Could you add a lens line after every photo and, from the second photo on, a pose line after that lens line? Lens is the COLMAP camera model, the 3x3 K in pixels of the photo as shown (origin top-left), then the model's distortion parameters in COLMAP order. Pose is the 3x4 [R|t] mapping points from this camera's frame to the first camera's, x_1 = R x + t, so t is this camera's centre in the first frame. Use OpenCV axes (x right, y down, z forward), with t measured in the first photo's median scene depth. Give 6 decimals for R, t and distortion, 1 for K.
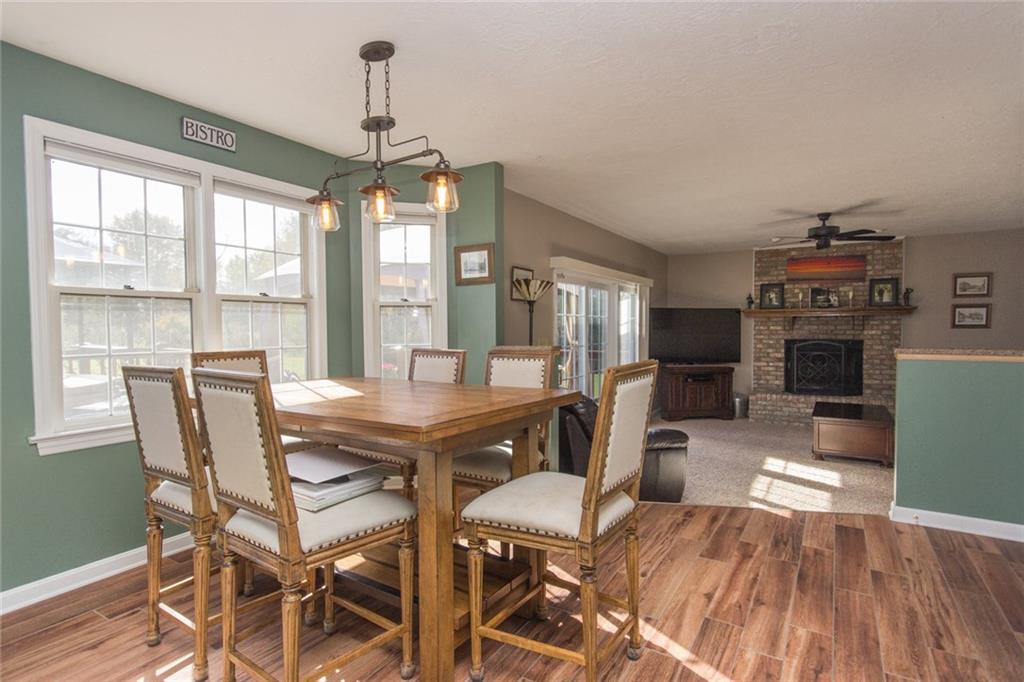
lens RADIAL K [[518.9, 0, 508.9], [0, 518.9, 346.9], [0, 0, 1]] dist [0.003195, -0.000432]
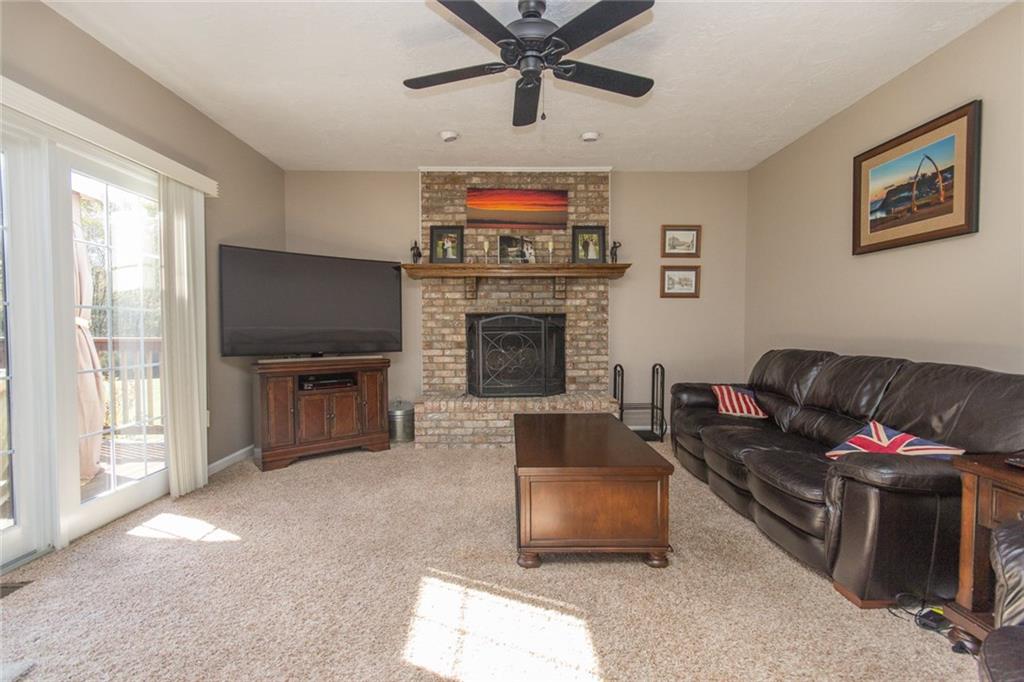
lens RADIAL K [[486.3, 0, 512.9], [0, 486.3, 339.1], [0, 0, 1]] dist [0.017361, 0.001119]
pose [[0.840809, -0.013826, 0.541156, 0.263622], [0.016859, 0.999858, -0.000647, 0.019753], [-0.541070, 0.009667, 0.840922, 0.480312]]
